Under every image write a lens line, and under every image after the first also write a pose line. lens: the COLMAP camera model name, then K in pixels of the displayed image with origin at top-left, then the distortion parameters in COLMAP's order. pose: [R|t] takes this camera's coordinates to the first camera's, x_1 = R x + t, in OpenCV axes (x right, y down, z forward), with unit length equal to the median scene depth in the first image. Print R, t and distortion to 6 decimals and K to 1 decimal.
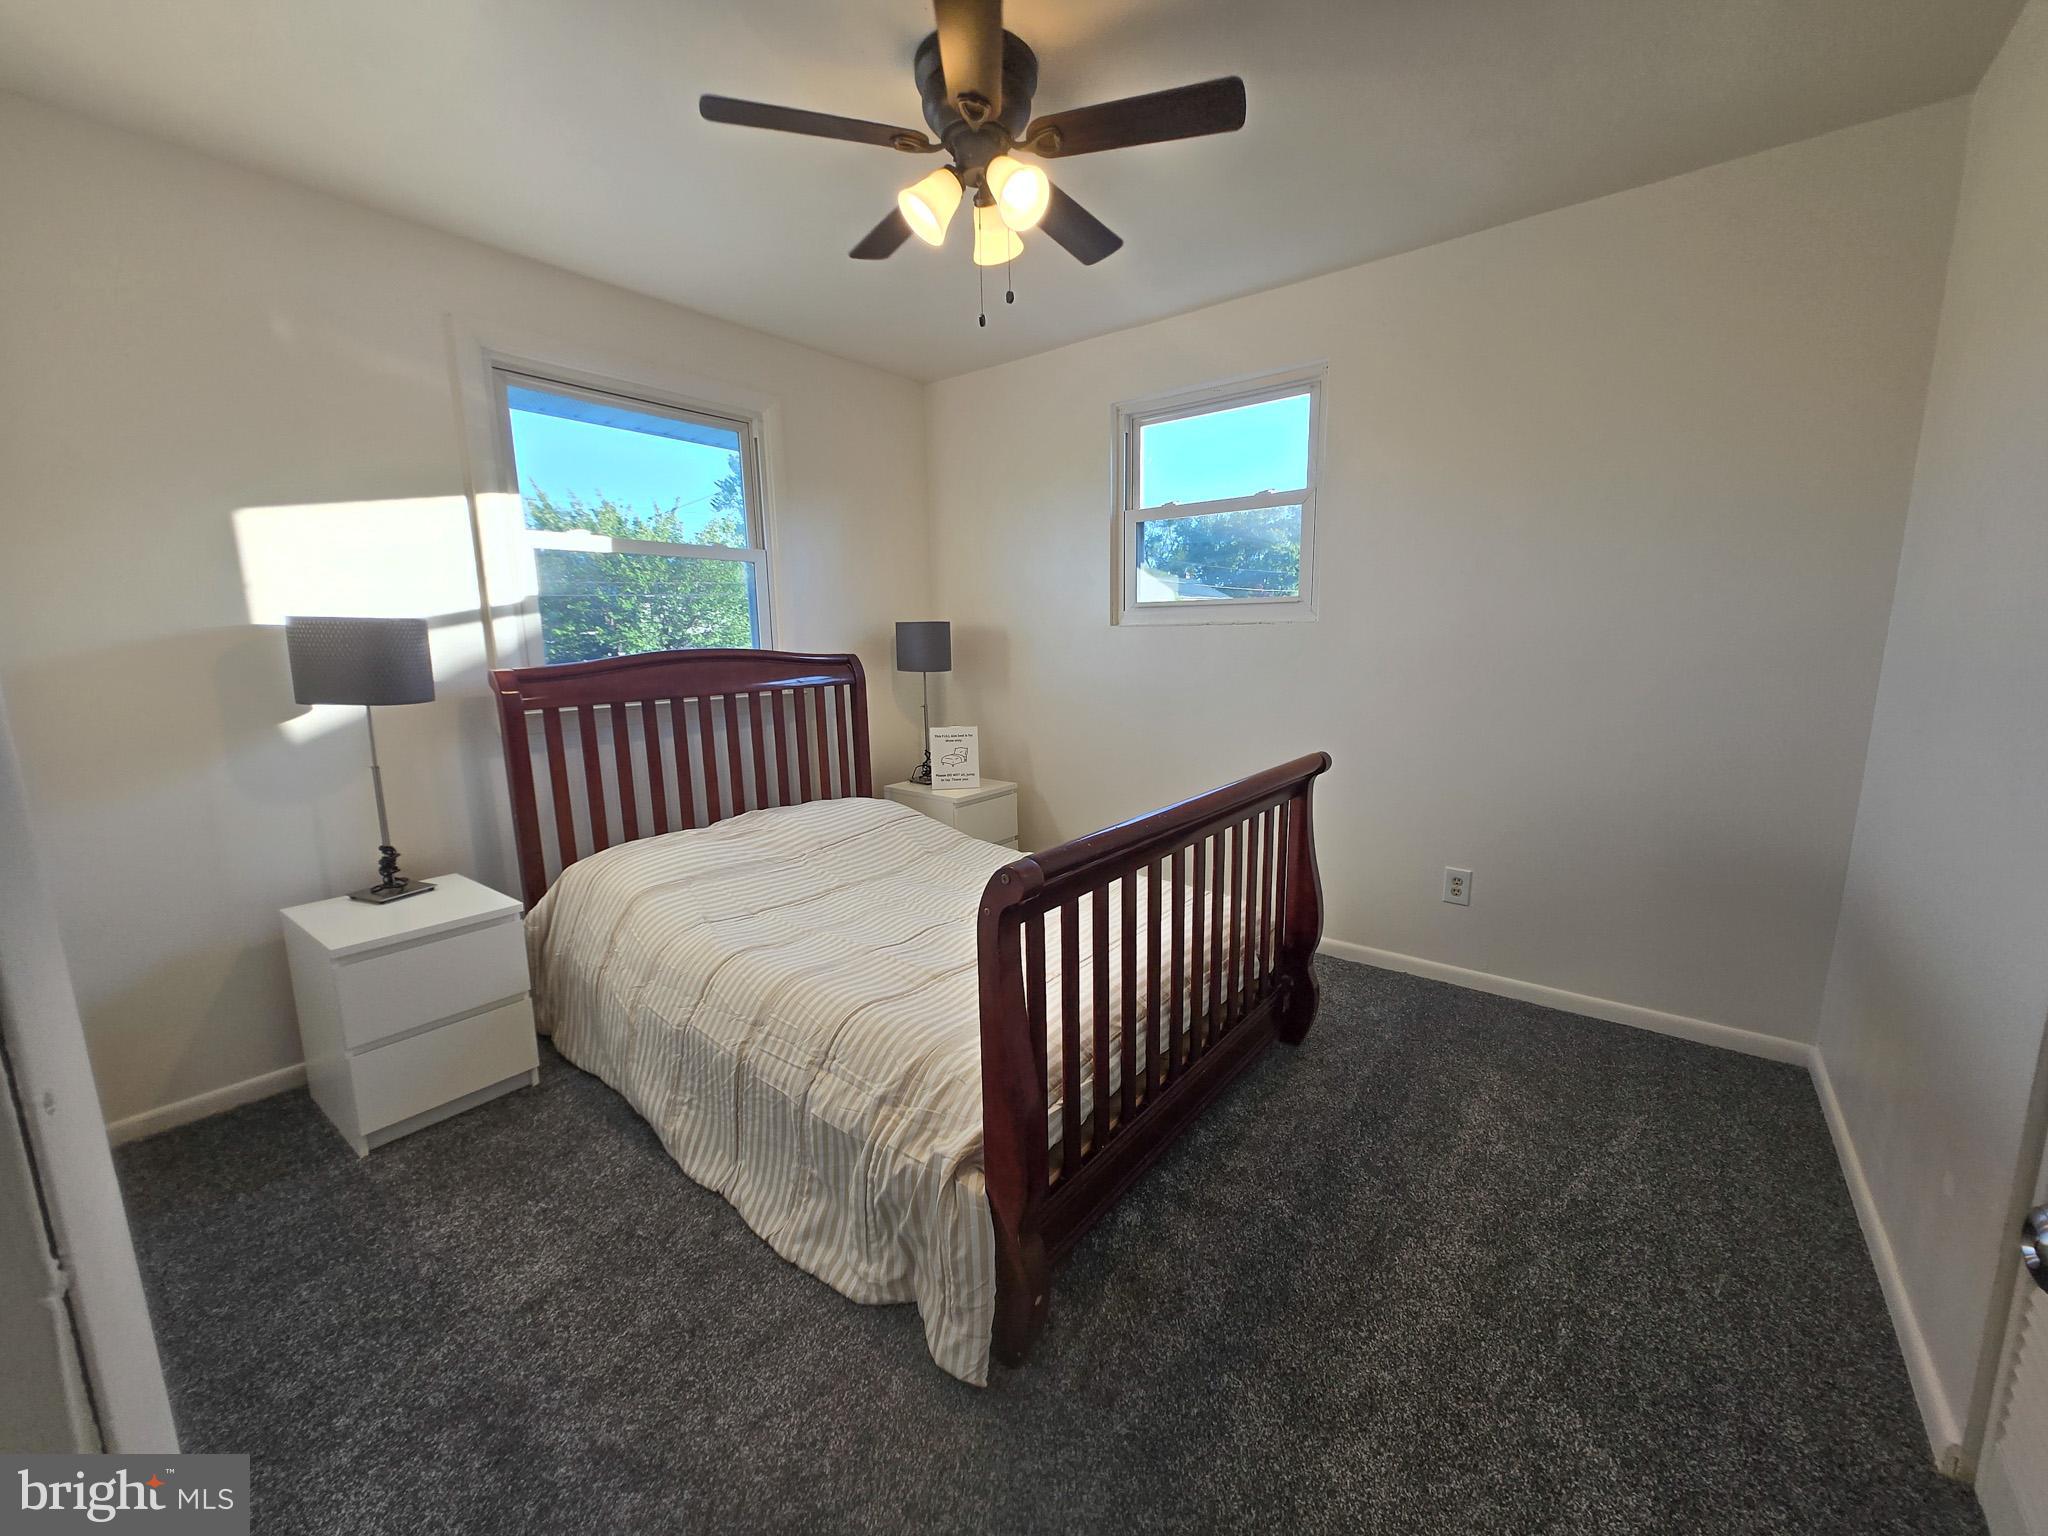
lens RADIAL K [[816.6, 0, 1024.0], [0, 816.6, 768.0], [0, 0, 1]] dist [-0.000163, -0.000005]
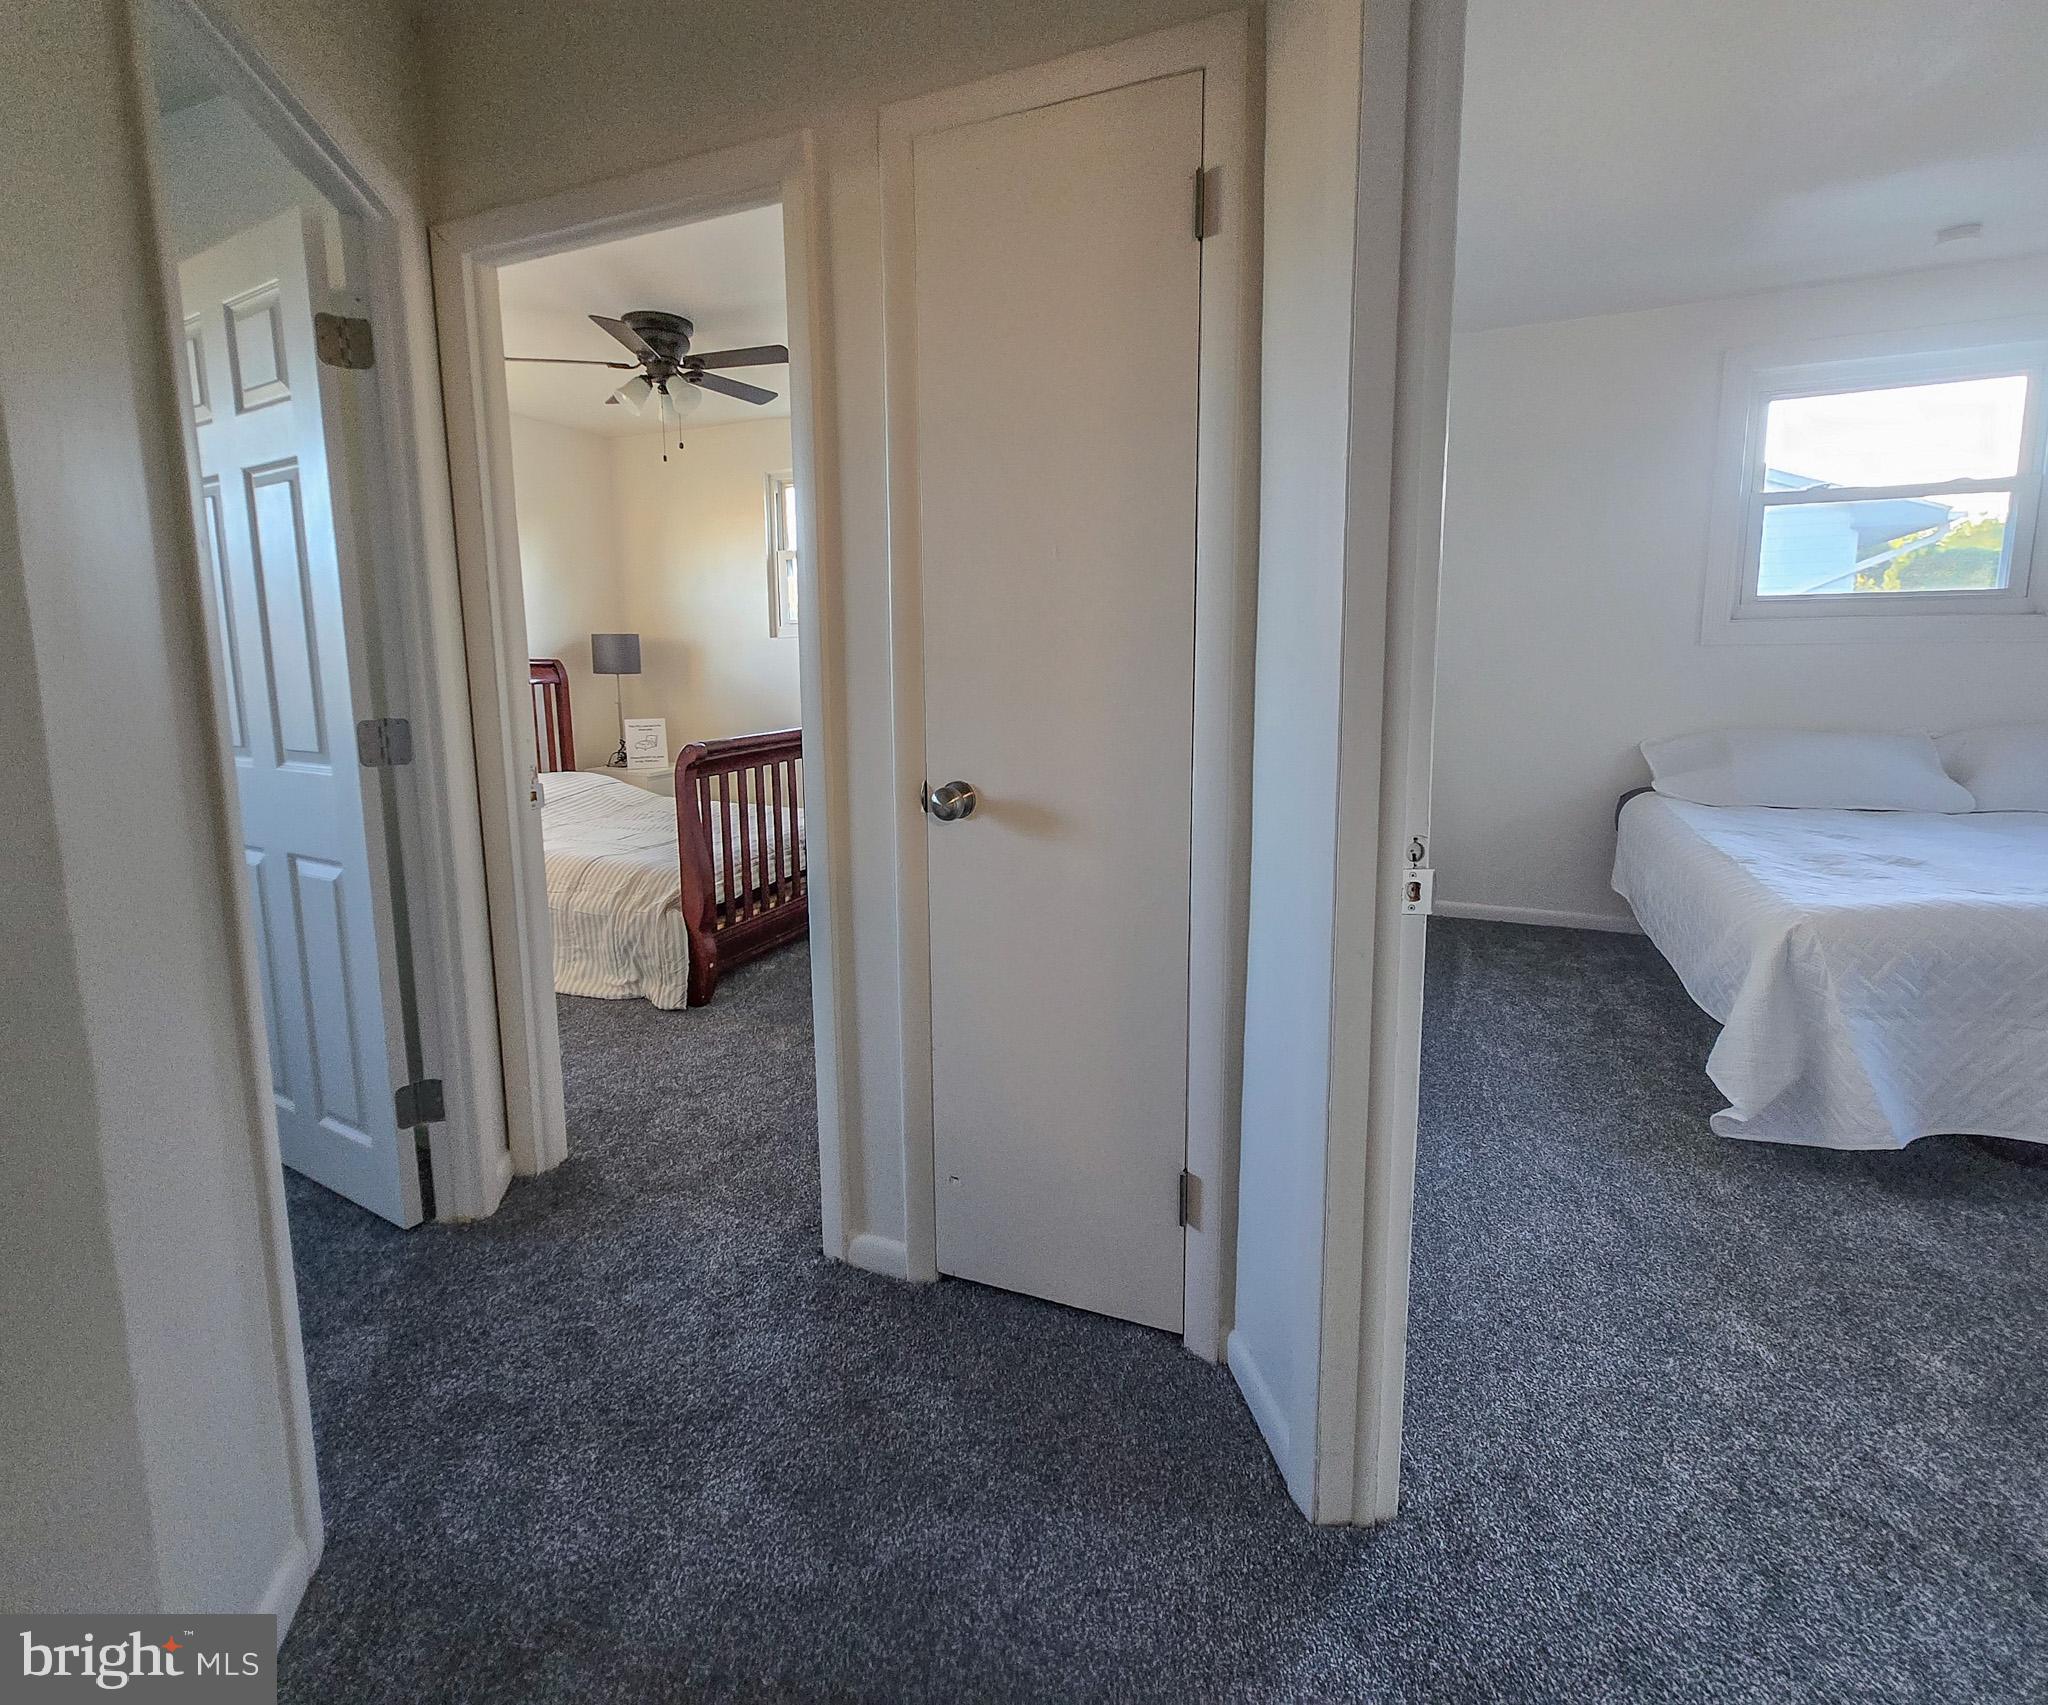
lens RADIAL K [[1127.4, 0, 1024.0], [0, 1127.4, 852.5], [0, 0, 1]] dist [0.001706, 0.000103]
pose [[0.965811, -0.029091, 0.257612, 0.046129], [0.033189, 0.999382, -0.011574, 0.377274], [-0.257116, 0.019728, 0.966179, -1.587348]]
